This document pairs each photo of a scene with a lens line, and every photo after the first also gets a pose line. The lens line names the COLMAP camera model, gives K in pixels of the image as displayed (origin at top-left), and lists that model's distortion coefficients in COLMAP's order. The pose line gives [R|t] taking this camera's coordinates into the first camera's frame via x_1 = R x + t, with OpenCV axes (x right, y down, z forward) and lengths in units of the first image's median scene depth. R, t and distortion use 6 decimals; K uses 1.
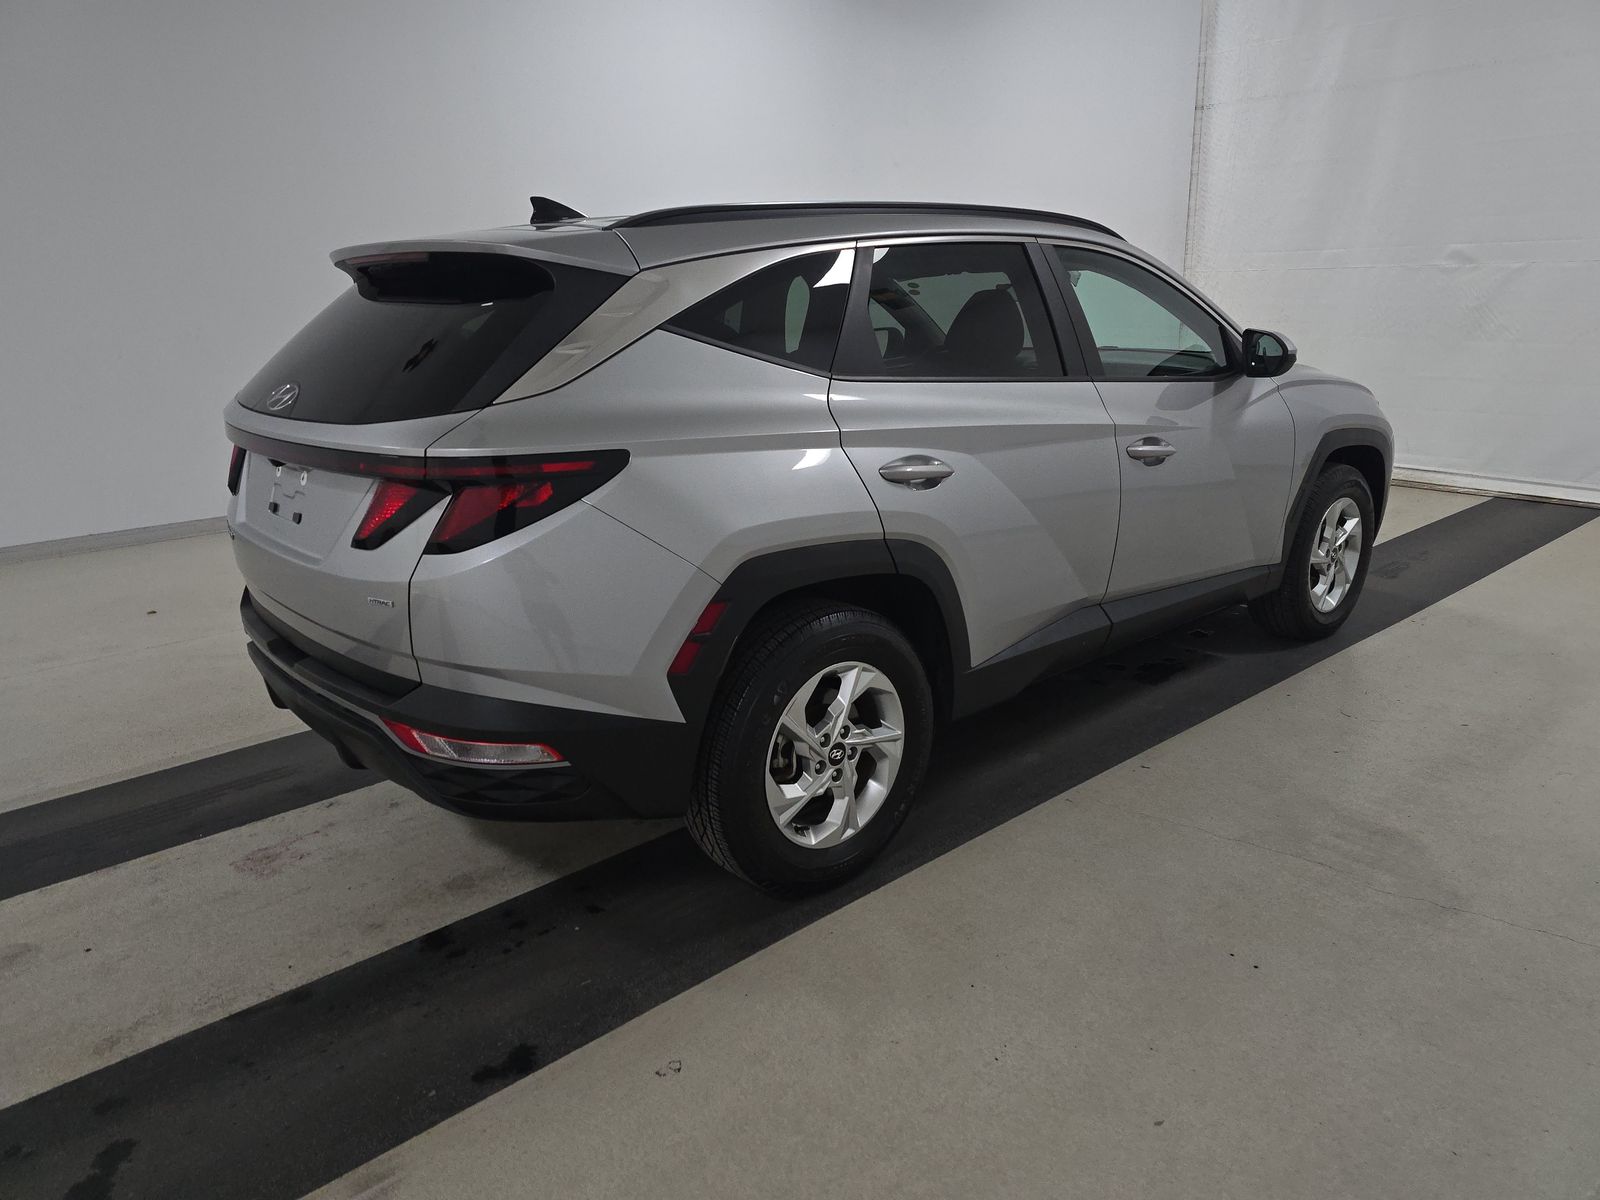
lens RADIAL K [[1081.2, 0, 807.2], [0, 1081.2, 602.6], [0, 0, 1]] dist [0.004030, -0.000937]
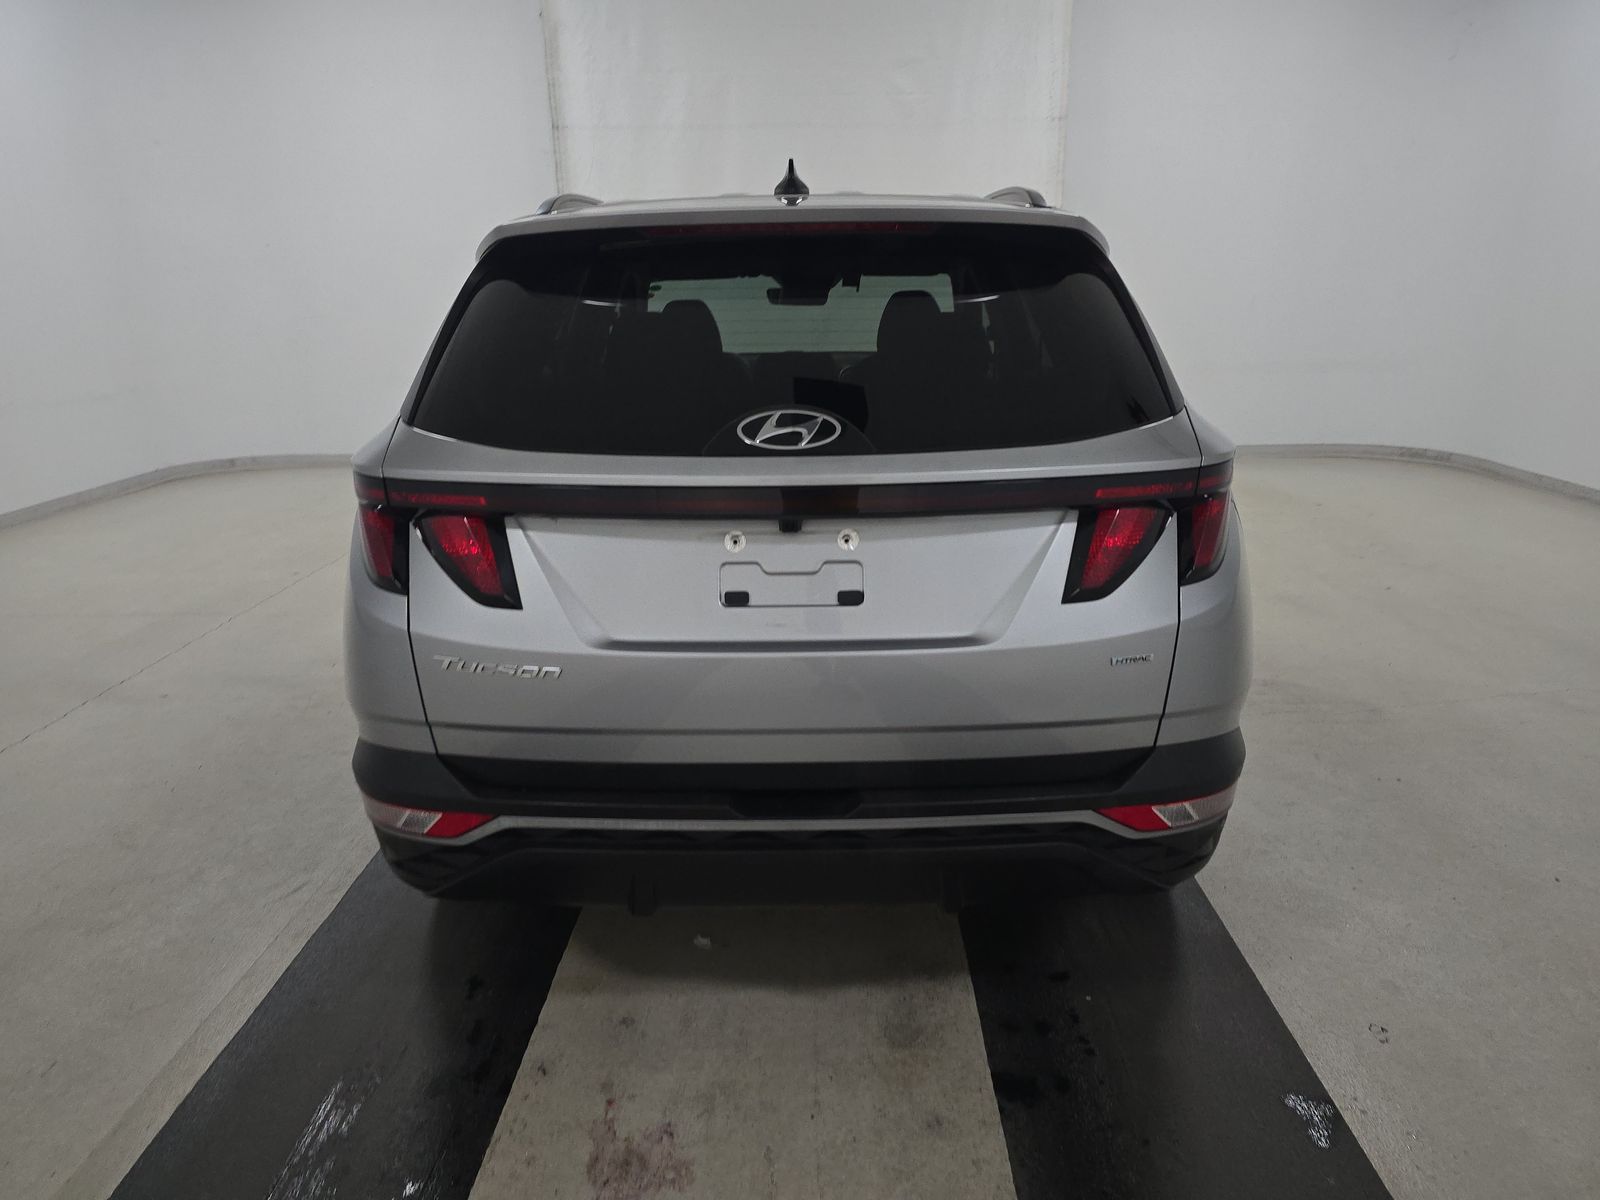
lens RADIAL K [[1081.2, 0, 806.6], [0, 1081.2, 598.2], [0, 0, 1]] dist [0.004030, -0.000937]
pose [[0.661233, -0.183649, 0.727354, -0.951880], [0.199200, 0.977749, 0.065780, -0.123678], [-0.723250, 0.101393, 0.683103, 0.528520]]
